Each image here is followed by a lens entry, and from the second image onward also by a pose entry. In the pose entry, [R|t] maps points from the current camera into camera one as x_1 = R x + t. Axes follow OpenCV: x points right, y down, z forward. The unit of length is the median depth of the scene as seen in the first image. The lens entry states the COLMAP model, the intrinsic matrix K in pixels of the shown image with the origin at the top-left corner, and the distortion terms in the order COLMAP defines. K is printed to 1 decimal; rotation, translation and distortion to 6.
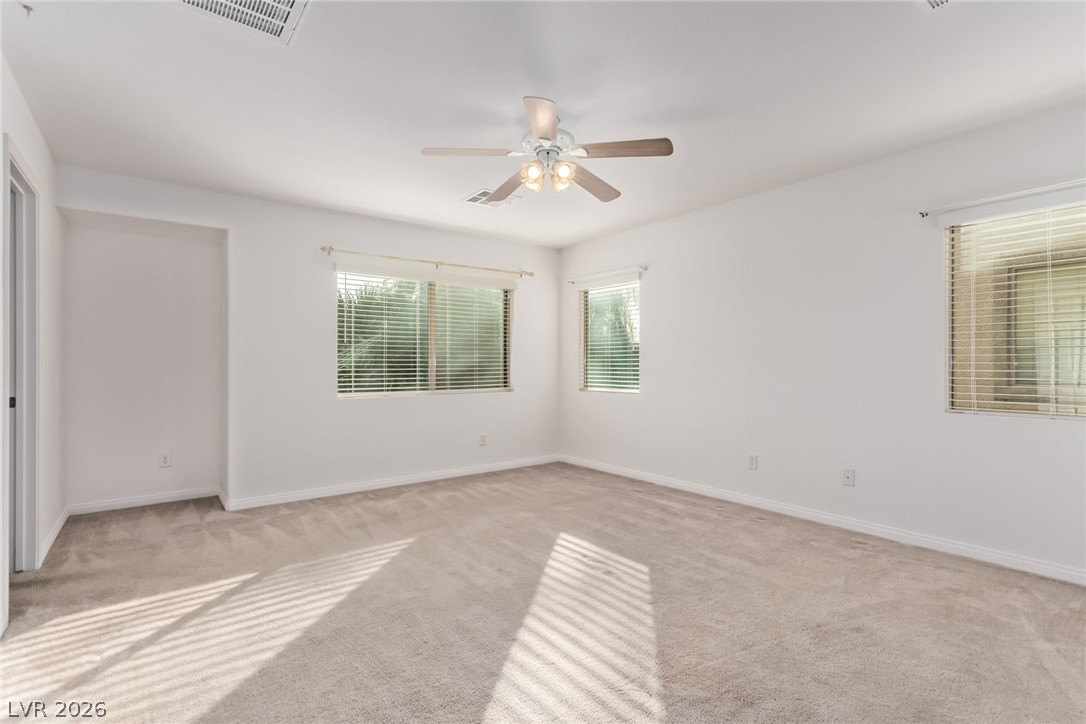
lens RADIAL K [[508.7, 0, 545.2], [0, 508.7, 365.3], [0, 0, 1]] dist [0.004646, 0.000104]
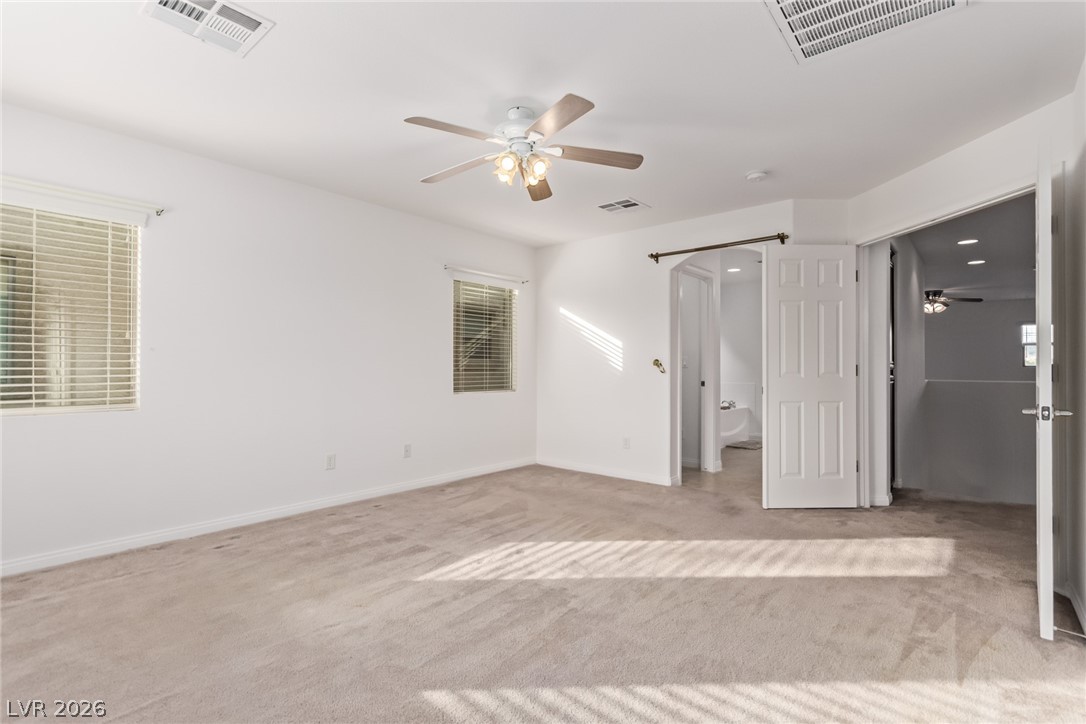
lens RADIAL K [[508.7, 0, 545.2], [0, 508.7, 365.3], [0, 0, 1]] dist [0.004646, 0.000104]
pose [[-0.195904, -0.015441, 0.980501, -0.873966], [-0.004766, 0.999879, 0.014794, -0.020304], [-0.980611, -0.001774, -0.195954, 1.076169]]
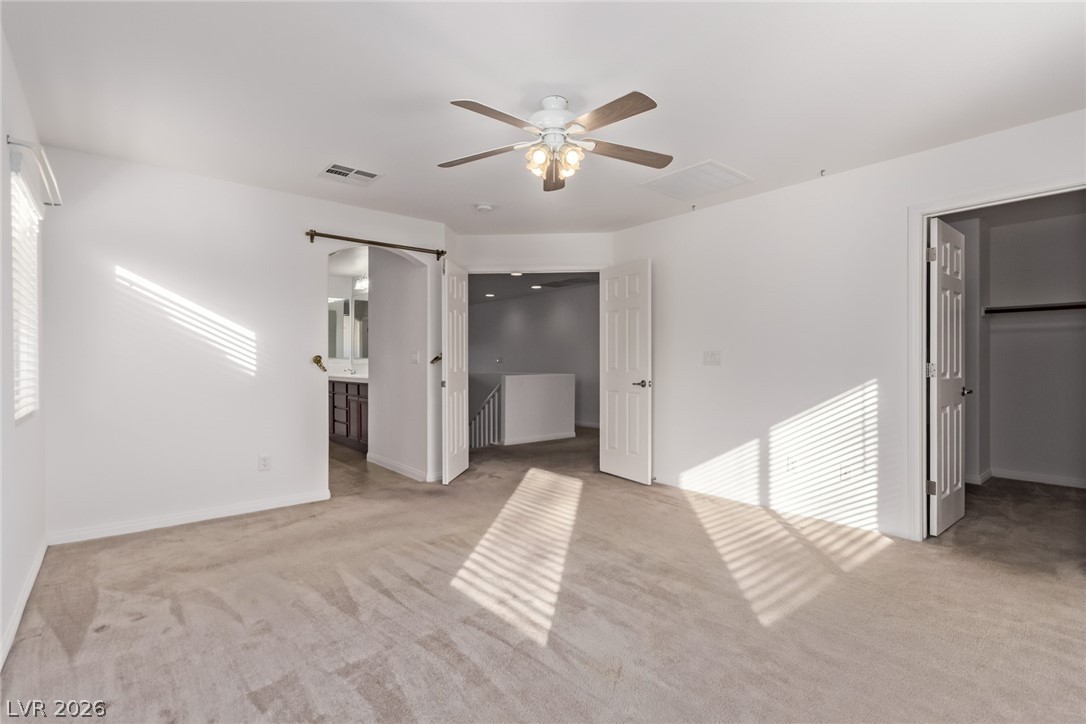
lens RADIAL K [[508.7, 0, 545.2], [0, 508.7, 365.3], [0, 0, 1]] dist [0.004646, 0.000104]
pose [[-0.999690, -0.007670, -0.023686, 0.052741], [-0.007774, 0.999960, 0.004310, -0.002374], [0.023652, 0.004493, -0.999710, 1.803739]]
